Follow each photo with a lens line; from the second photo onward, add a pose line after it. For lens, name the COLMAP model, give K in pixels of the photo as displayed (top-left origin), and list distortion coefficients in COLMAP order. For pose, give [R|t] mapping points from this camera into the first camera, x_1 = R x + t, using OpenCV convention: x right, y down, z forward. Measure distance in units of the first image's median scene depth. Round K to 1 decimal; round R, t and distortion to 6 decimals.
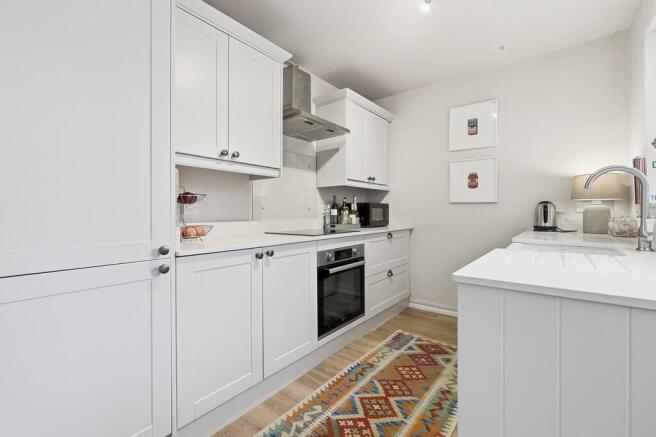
lens RADIAL K [[288.2, 0, 328.5], [0, 288.2, 215.3], [0, 0, 1]] dist [0.001024, 0.000008]
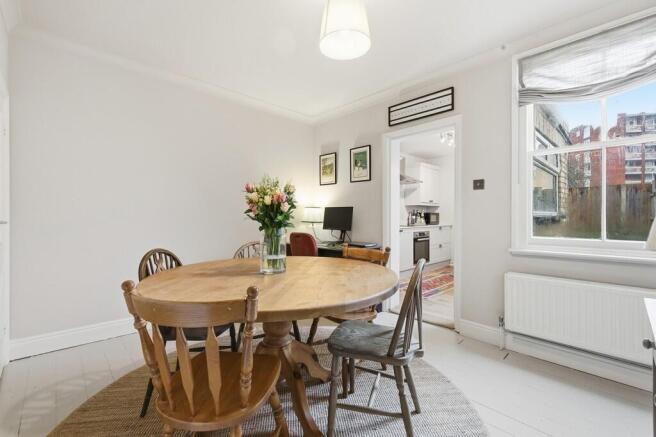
lens RADIAL K [[288.2, 0, 327.1], [0, 288.2, 218.2], [0, 0, 1]] dist [0.001024, 0.000008]
pose [[0.990167, 0.005803, -0.139768, -0.317276], [-0.005789, 0.999983, 0.000511, -0.000683], [0.139768, 0.000303, 0.990184, -1.224999]]
